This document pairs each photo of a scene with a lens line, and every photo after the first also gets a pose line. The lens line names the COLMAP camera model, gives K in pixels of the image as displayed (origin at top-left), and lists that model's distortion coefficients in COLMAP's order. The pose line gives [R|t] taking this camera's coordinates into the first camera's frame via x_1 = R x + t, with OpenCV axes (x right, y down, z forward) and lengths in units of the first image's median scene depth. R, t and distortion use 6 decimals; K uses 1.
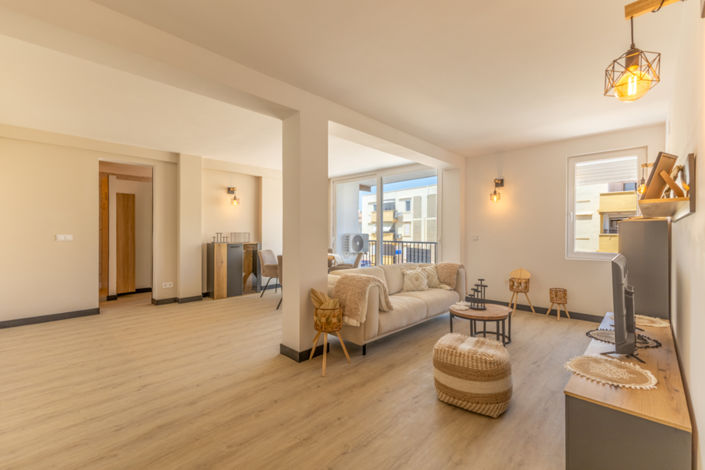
lens RADIAL K [[305.0, 0, 352.5], [0, 305.0, 235.0], [0, 0, 1]] dist [-0.001532, -0.000439]
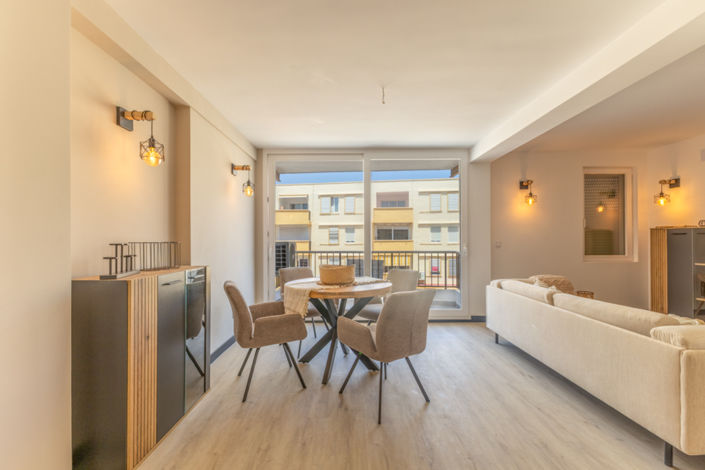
lens RADIAL K [[305.0, 0, 352.5], [0, 305.0, 235.0], [0, 0, 1]] dist [-0.001532, -0.000439]
pose [[0.709765, 0.005748, 0.704415, -0.485683], [0.008325, 0.999828, -0.016547, -0.008900], [-0.704389, 0.017609, 0.709595, 0.620594]]
